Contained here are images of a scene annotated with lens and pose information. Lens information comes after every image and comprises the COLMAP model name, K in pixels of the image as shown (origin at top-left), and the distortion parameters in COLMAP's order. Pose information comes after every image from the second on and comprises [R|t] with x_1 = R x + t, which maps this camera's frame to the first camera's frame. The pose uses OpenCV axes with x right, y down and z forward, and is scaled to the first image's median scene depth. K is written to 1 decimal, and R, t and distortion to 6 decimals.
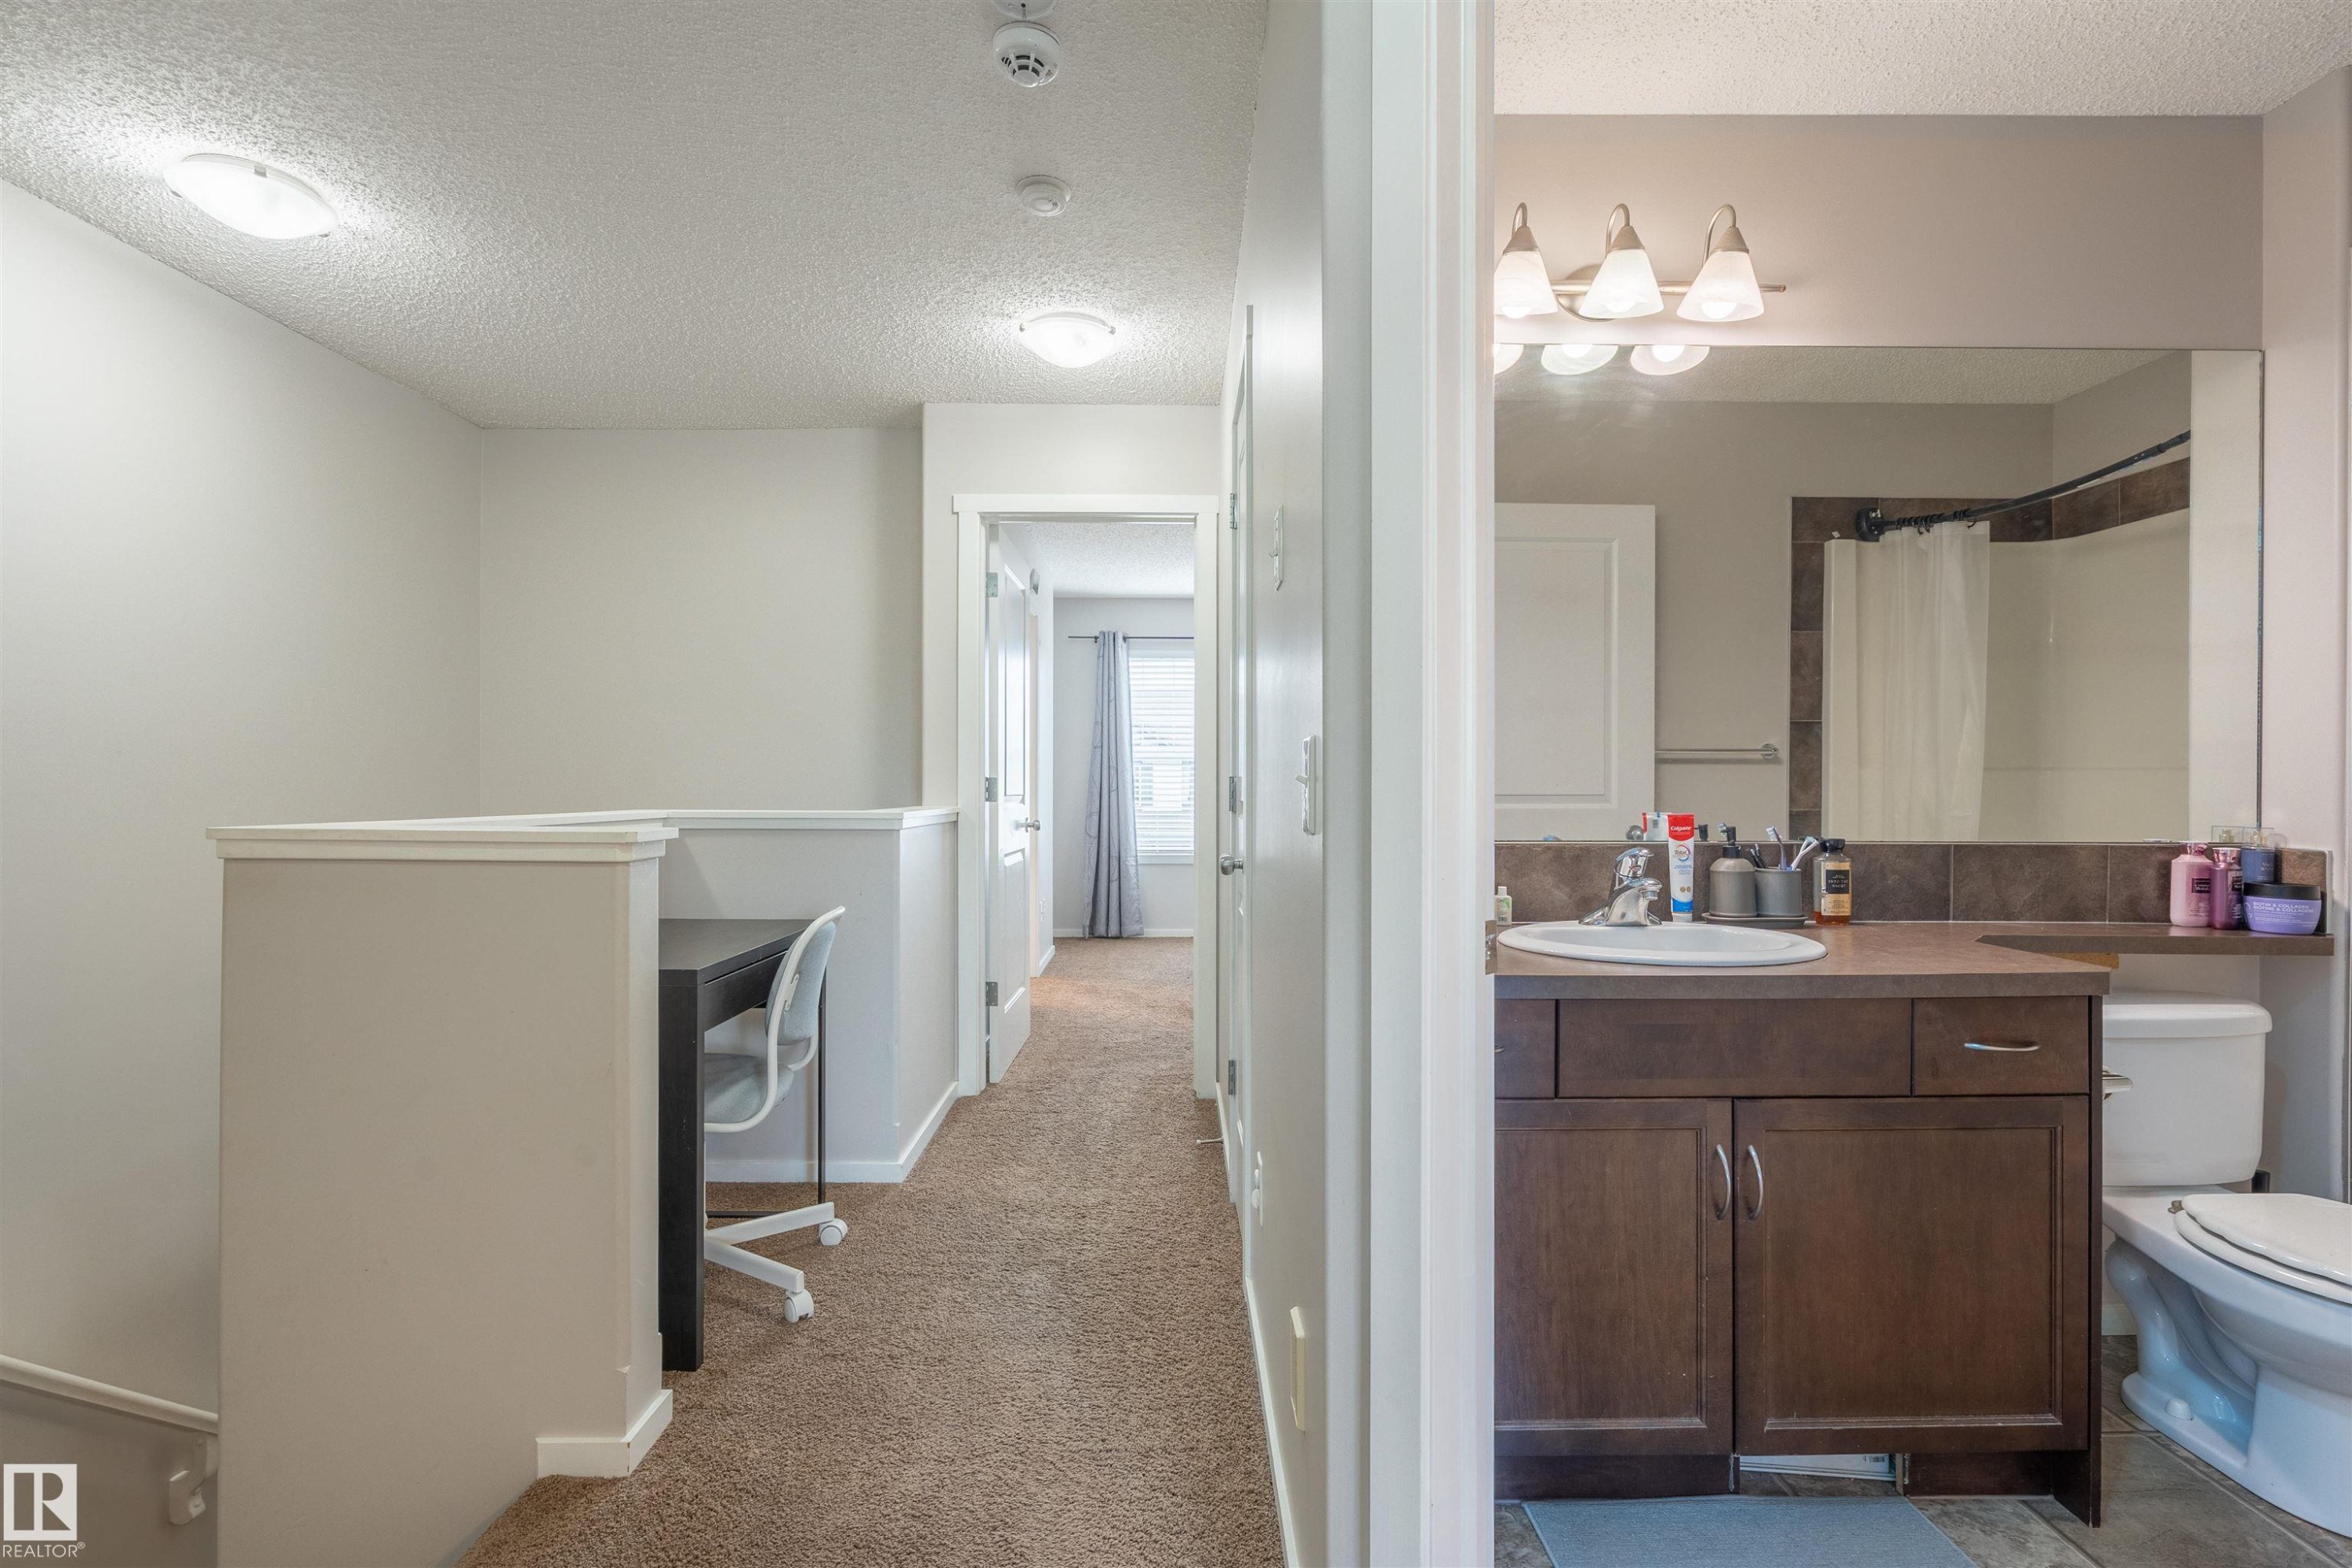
lens RADIAL K [[1105.0, 0, 1158.7], [0, 1105.0, 779.0], [0, 0, 1]] dist [-0.006265, 0.002102]
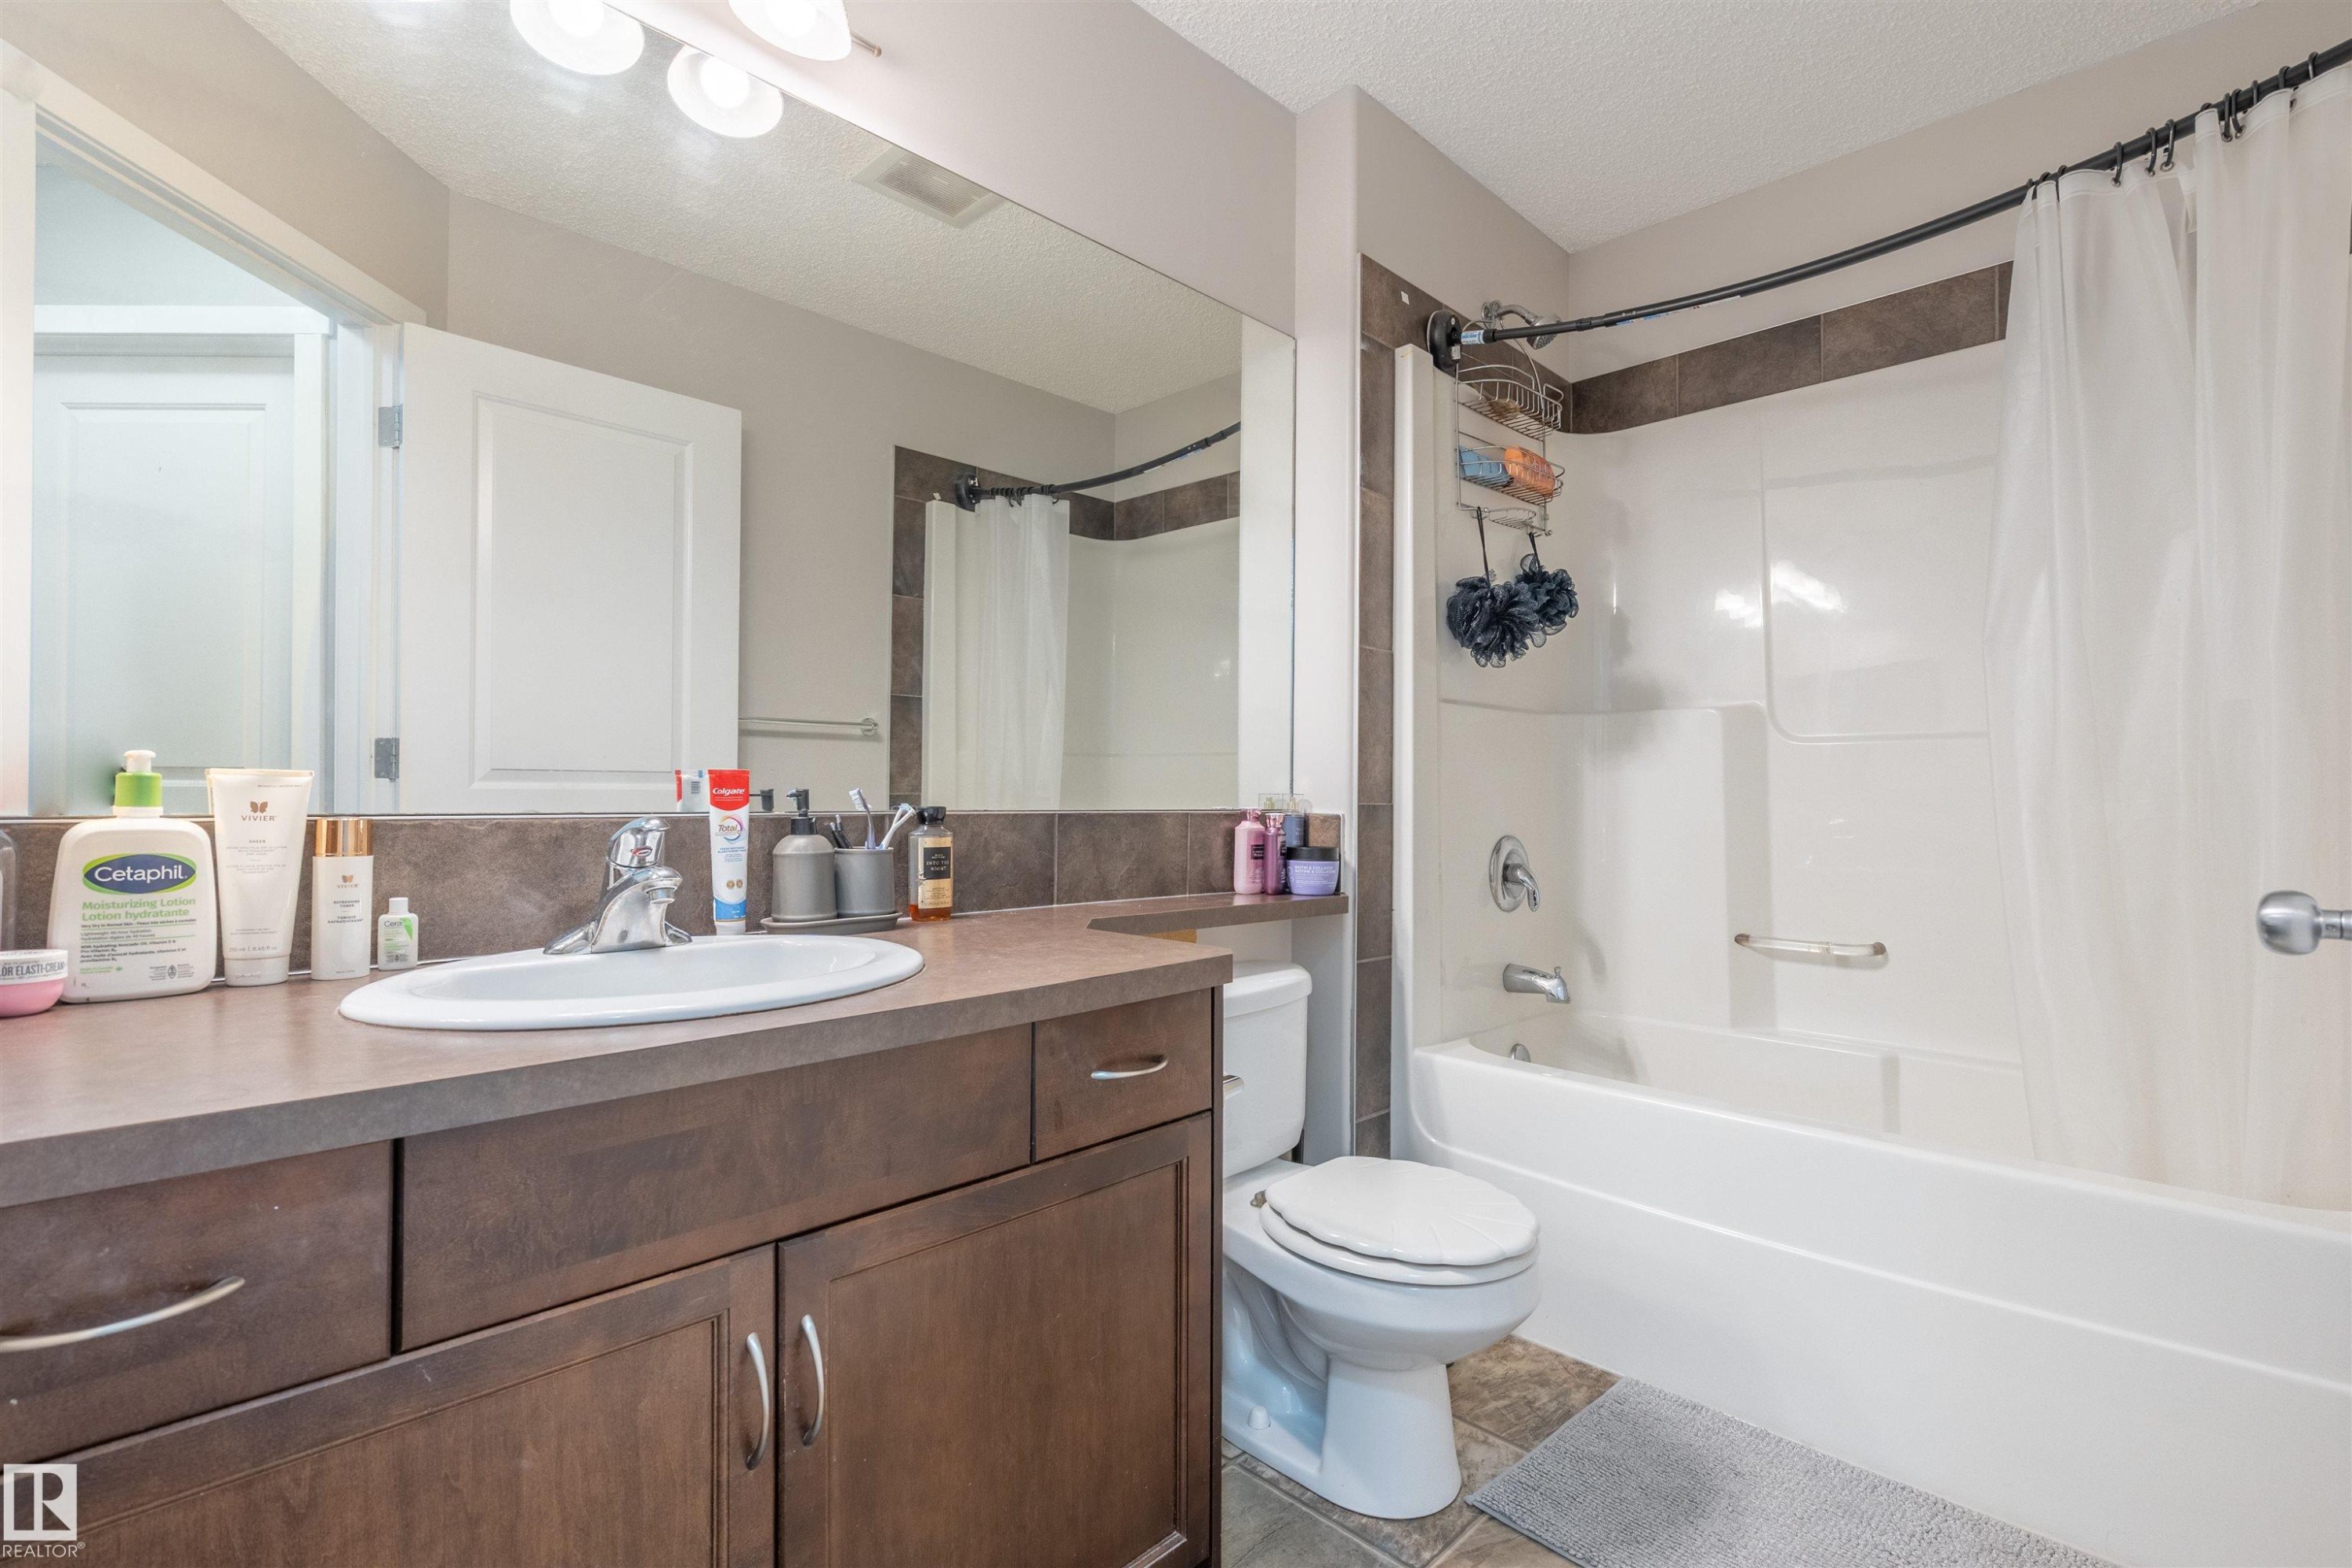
lens RADIAL K [[1105.0, 0, 1175.5], [0, 1105.0, 794.4], [0, 0, 1]] dist [-0.006265, 0.002102]
pose [[0.720983, 0.000702, 0.692952, 0.209434], [-0.005564, 0.999973, 0.004776, 0.041711], [-0.692930, -0.007299, 0.720968, 0.342296]]
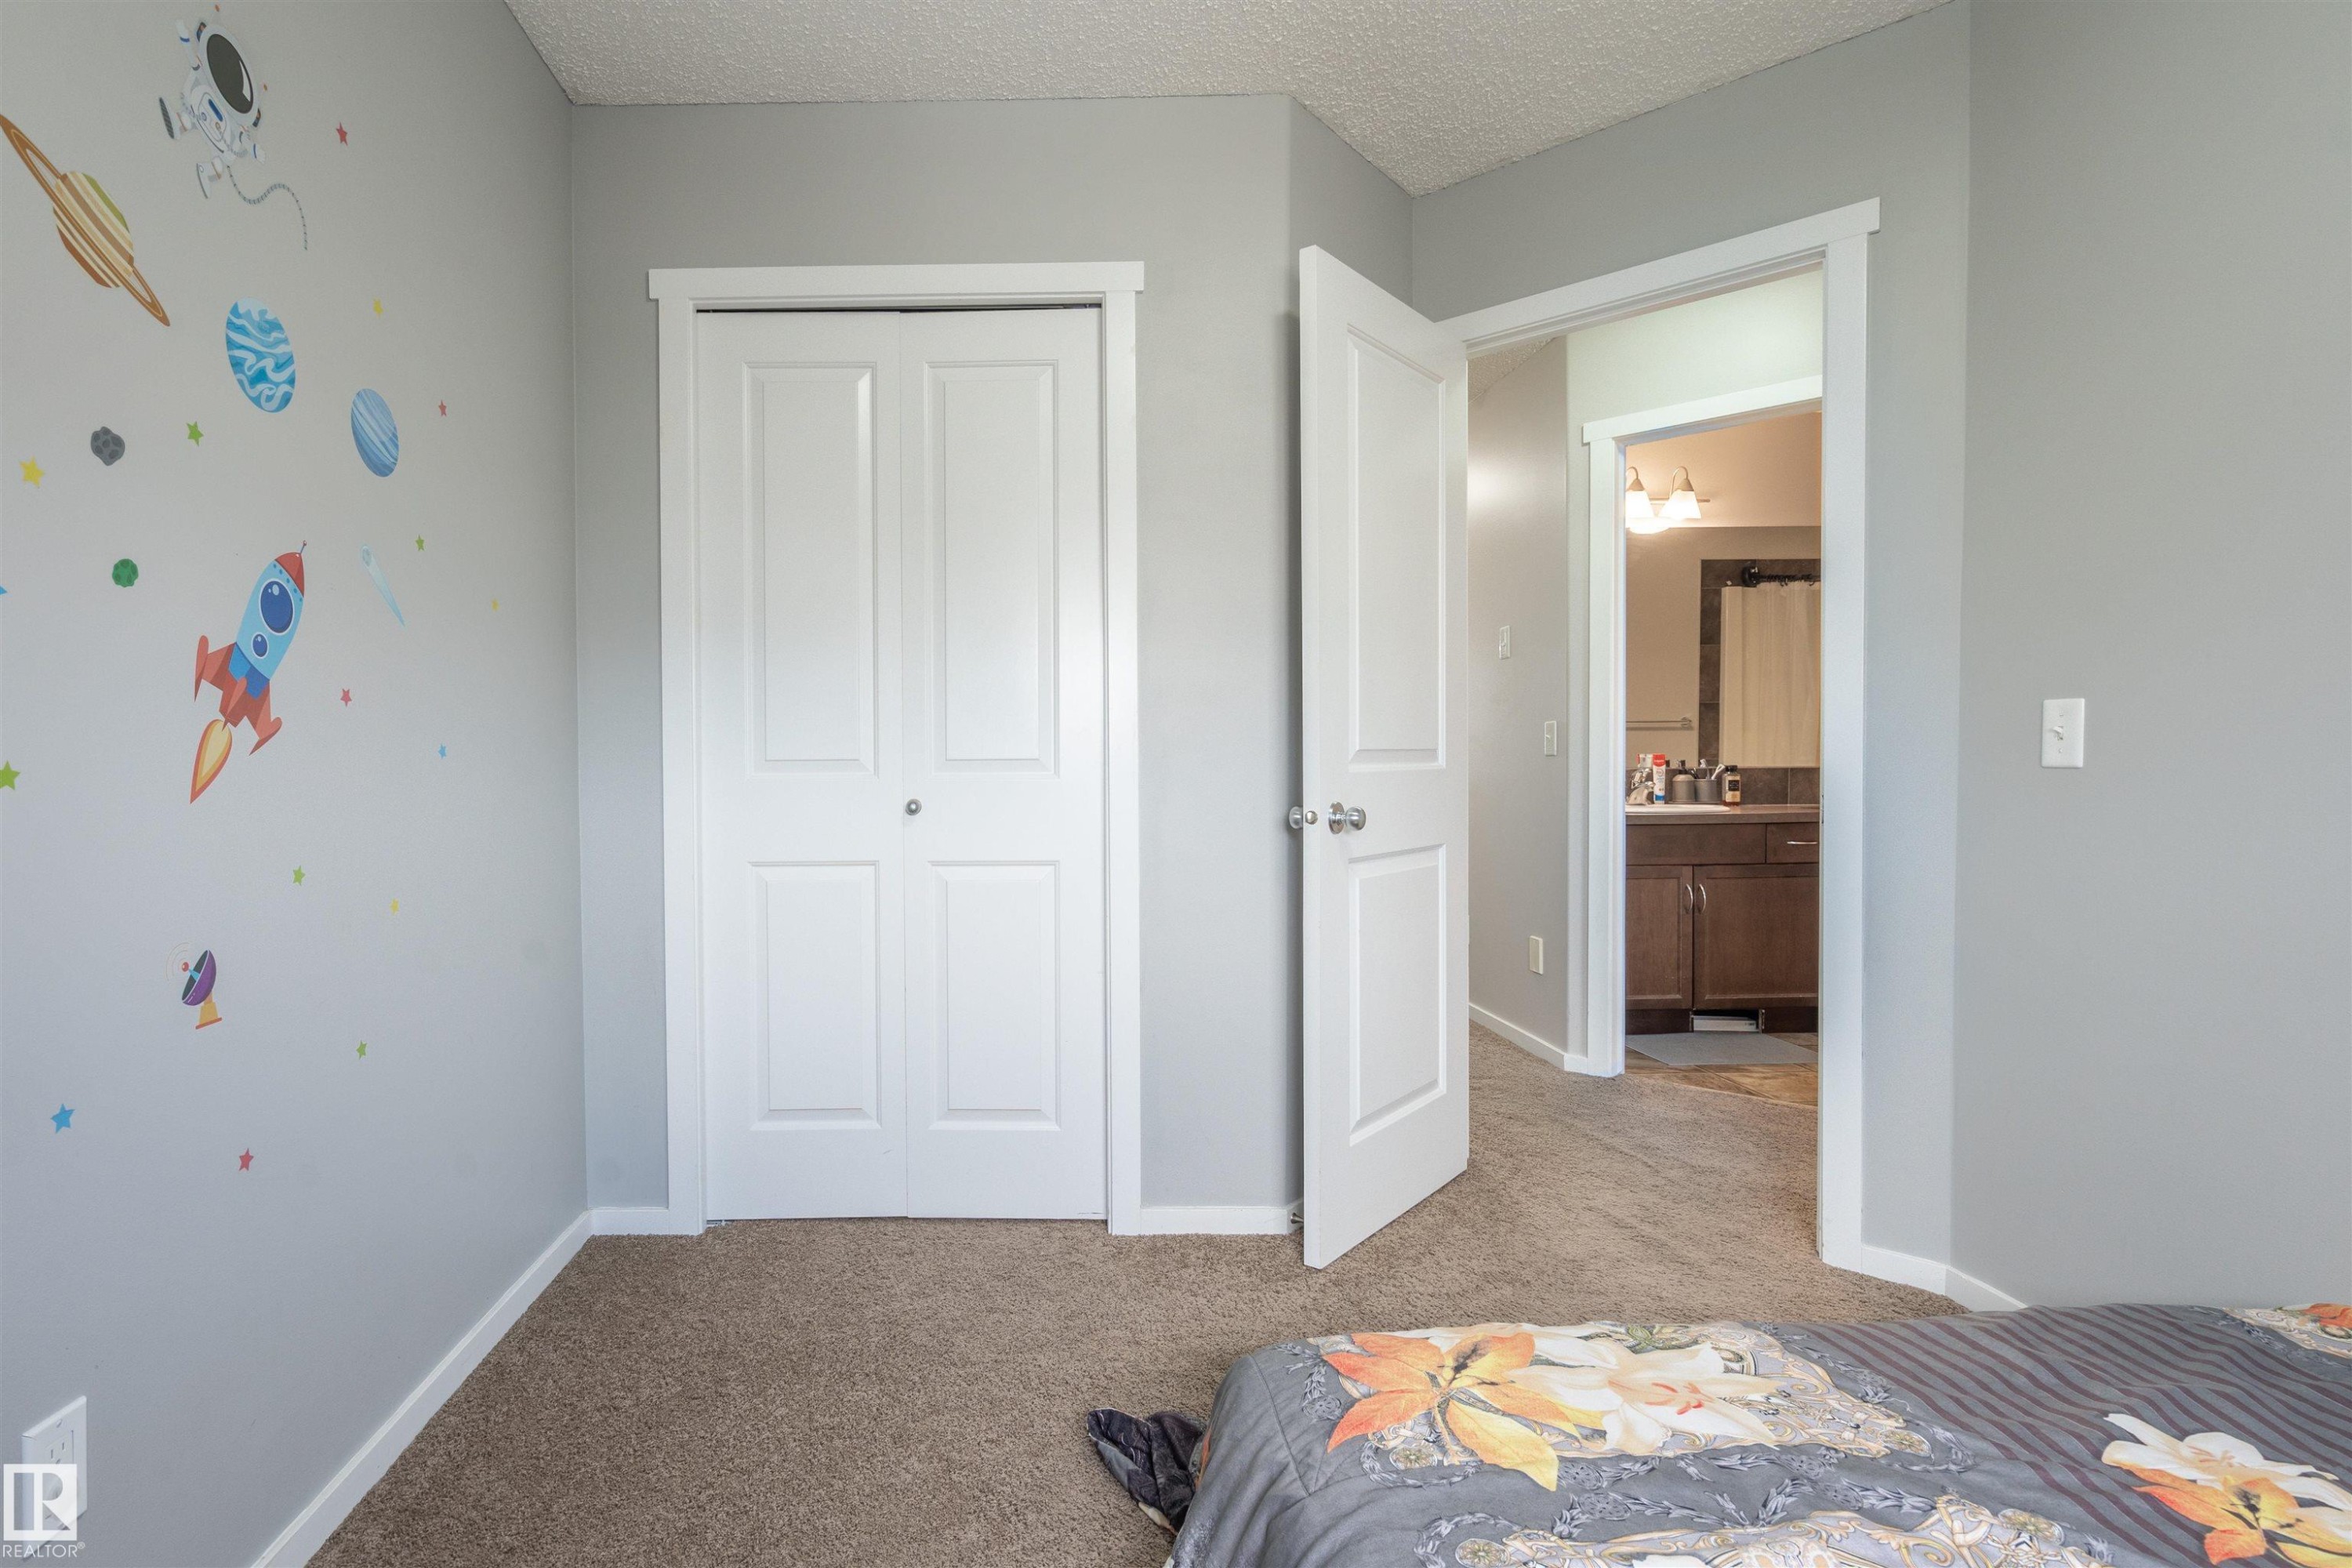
lens RADIAL K [[1136.2, 0, 1001.7], [0, 1136.2, 781.2], [0, 0, 1]] dist [0.004193, 0.000154]
pose [[0.999897, -0.011065, -0.009131, -0.765002], [0.011288, 0.999630, 0.024737, 0.015415], [0.008854, -0.024838, 0.999652, -1.189553]]
